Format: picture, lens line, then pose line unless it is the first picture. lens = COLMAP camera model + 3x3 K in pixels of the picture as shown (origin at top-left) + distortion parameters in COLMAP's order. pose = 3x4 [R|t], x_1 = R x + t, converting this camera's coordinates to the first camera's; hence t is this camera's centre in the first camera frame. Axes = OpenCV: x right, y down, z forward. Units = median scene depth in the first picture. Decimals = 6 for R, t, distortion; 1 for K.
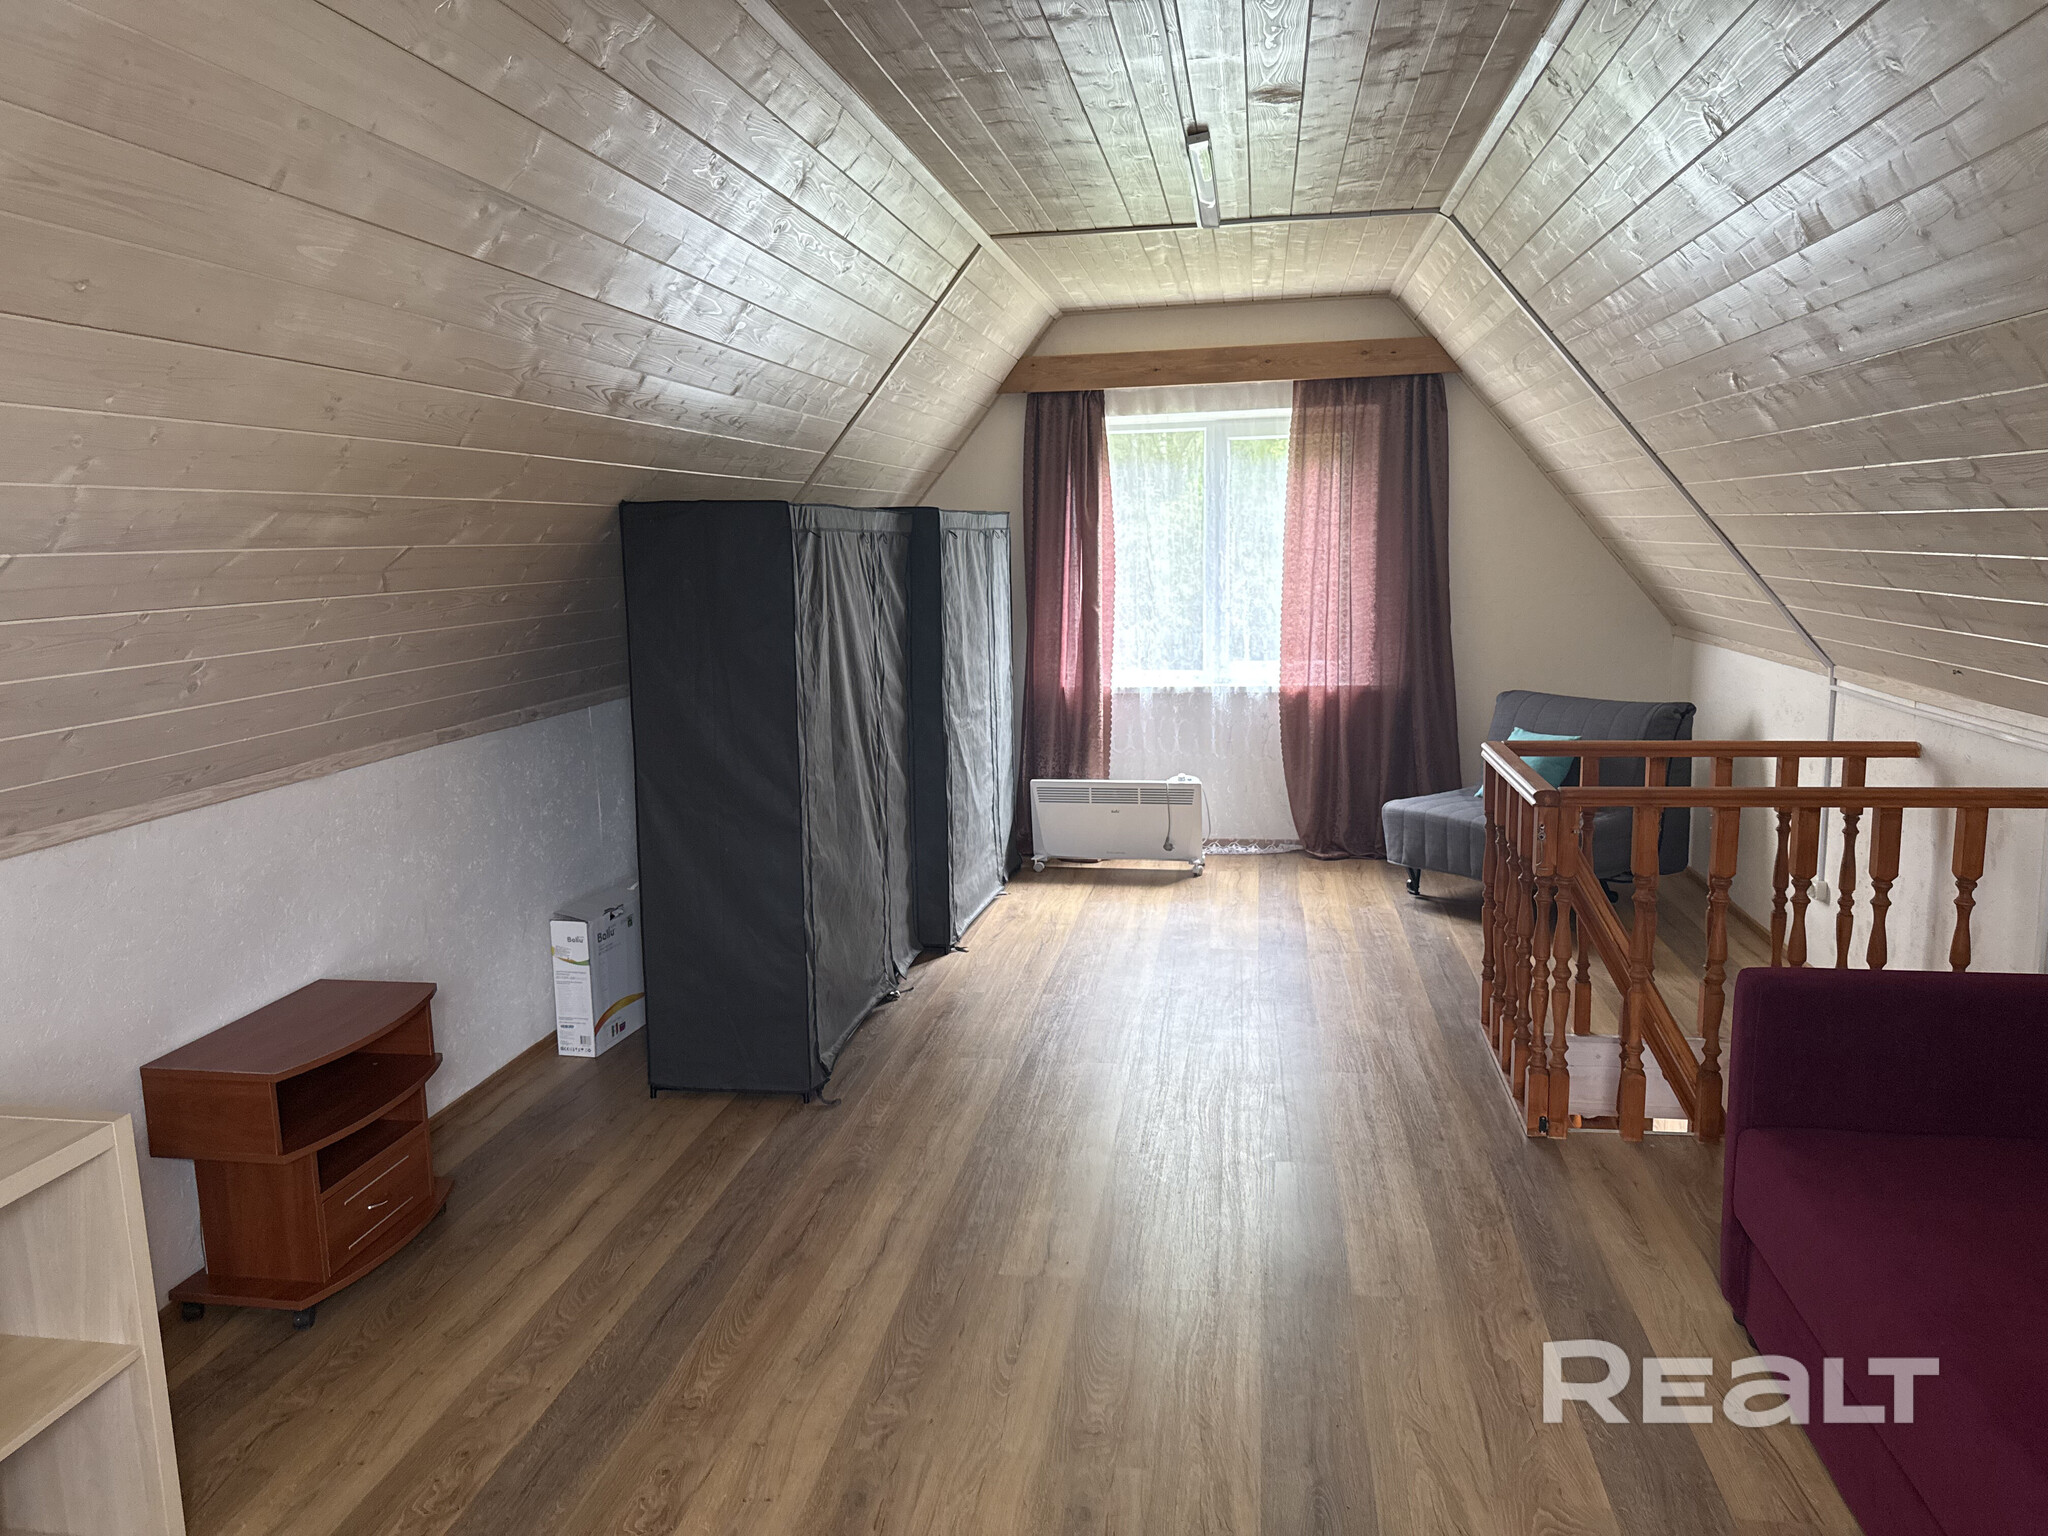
lens RADIAL K [[1444.4, 0, 1024.0], [0, 1444.4, 768.0], [0, 0, 1]] dist [0.005474, 0.000924]
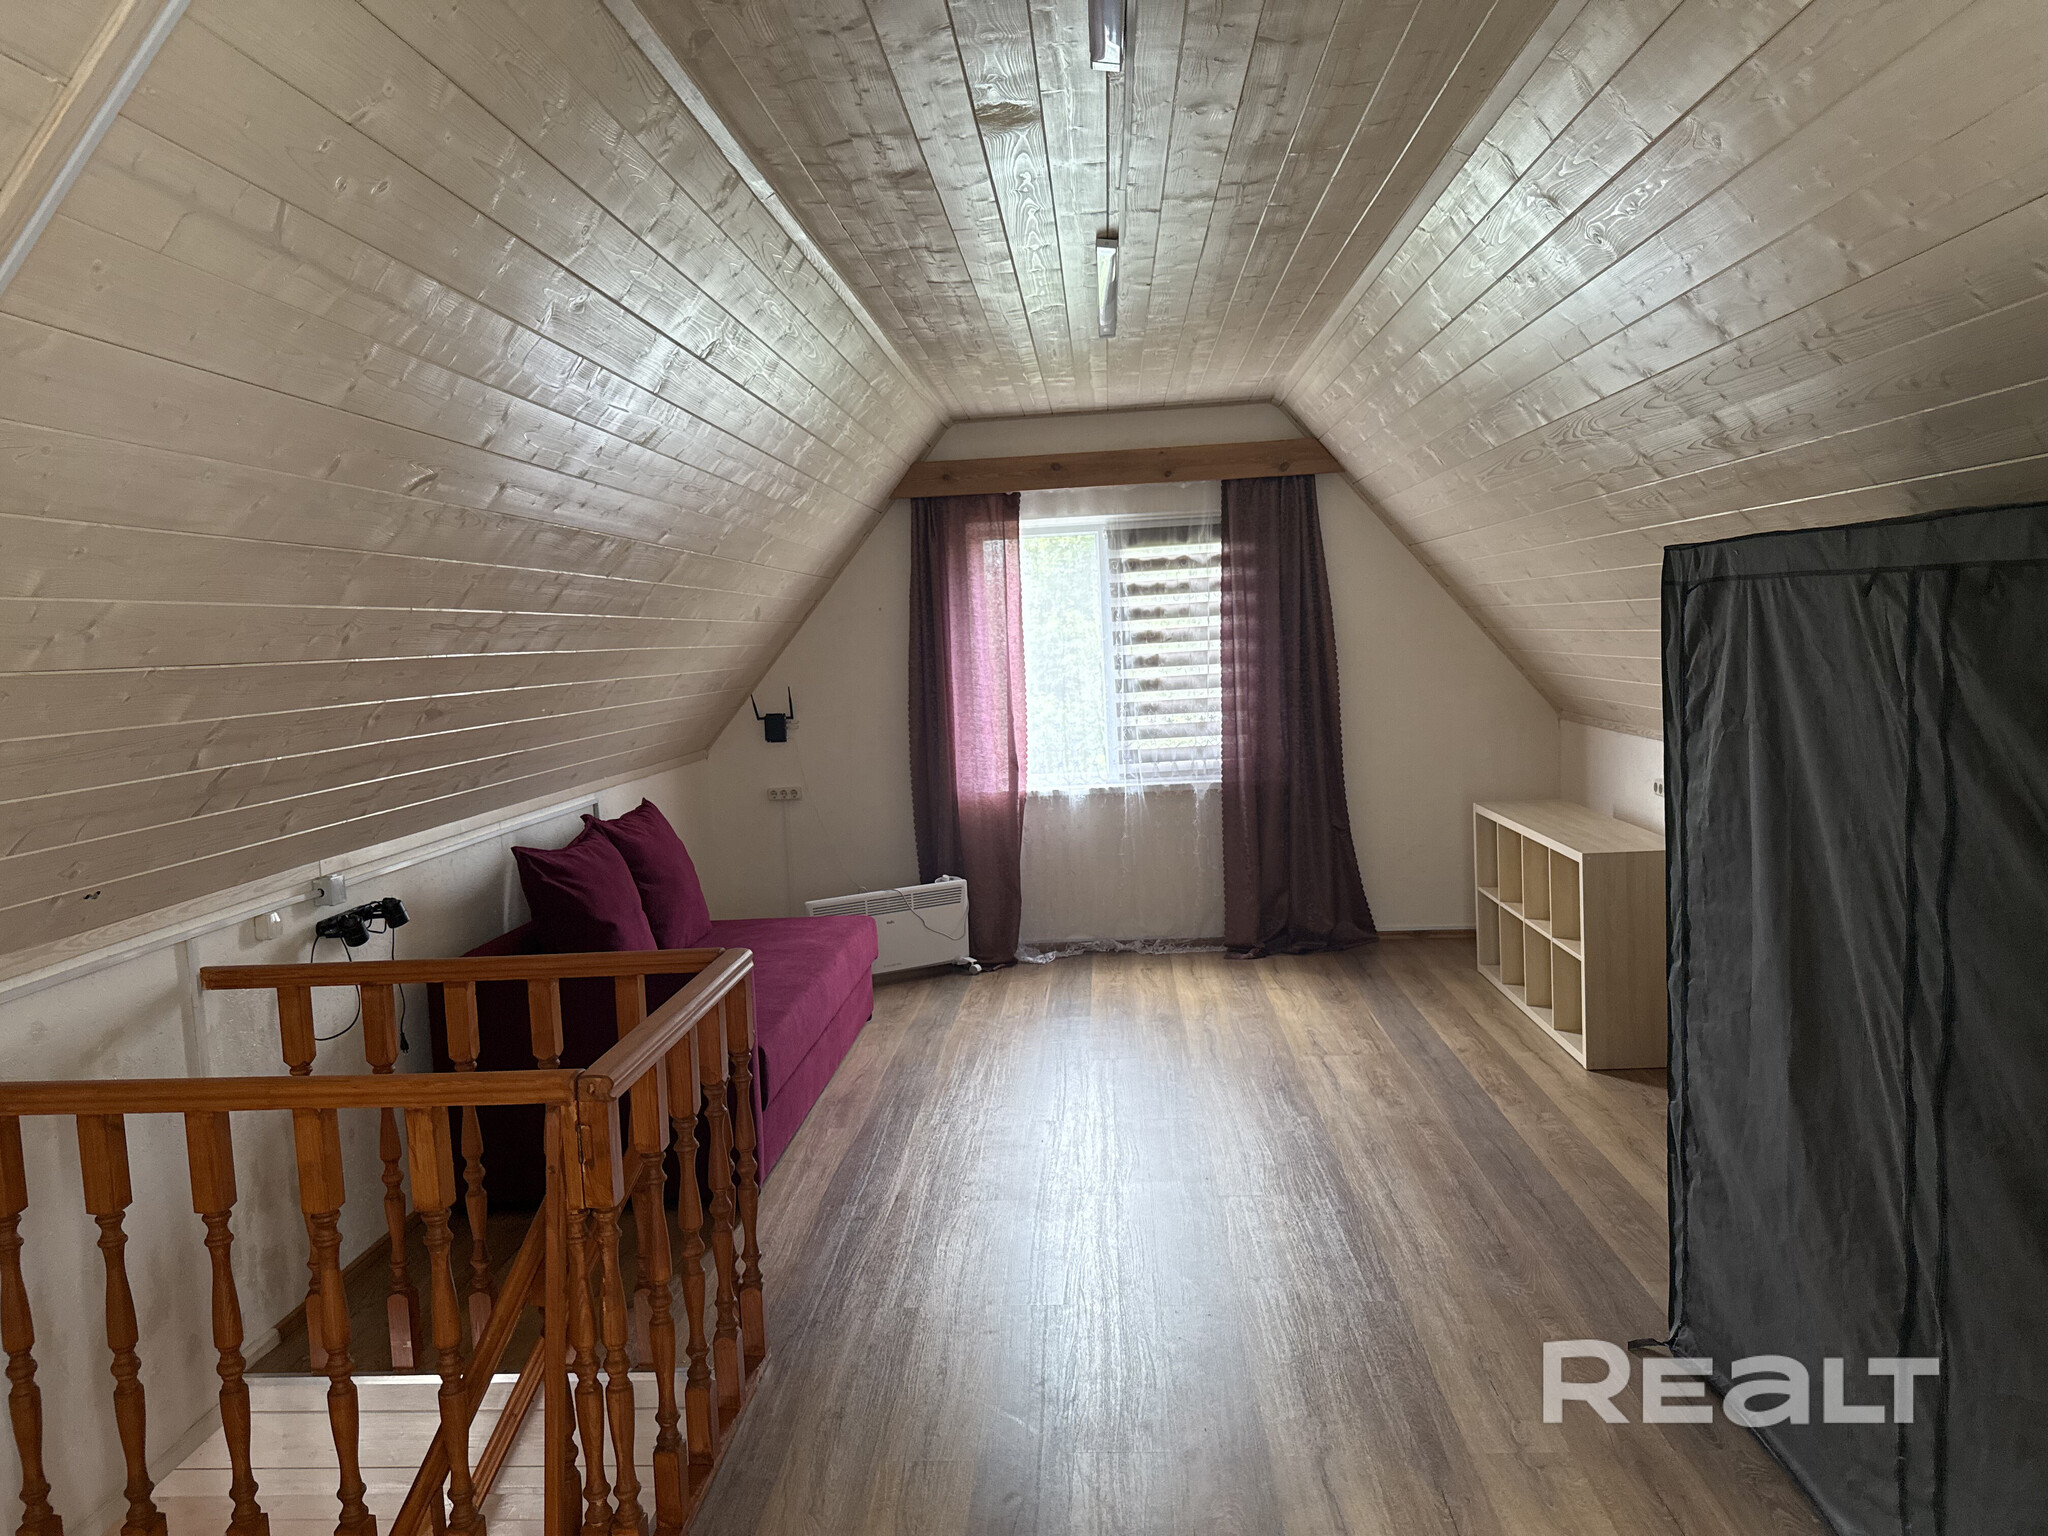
lens RADIAL K [[1444.4, 0, 1024.0], [0, 1444.4, 768.0], [0, 0, 1]] dist [0.005474, 0.000924]
pose [[-0.992316, 0.078411, -0.095708, 0.290017], [0.051783, 0.965737, 0.254305, -0.332146], [0.112369, 0.247395, -0.962377, 2.008164]]
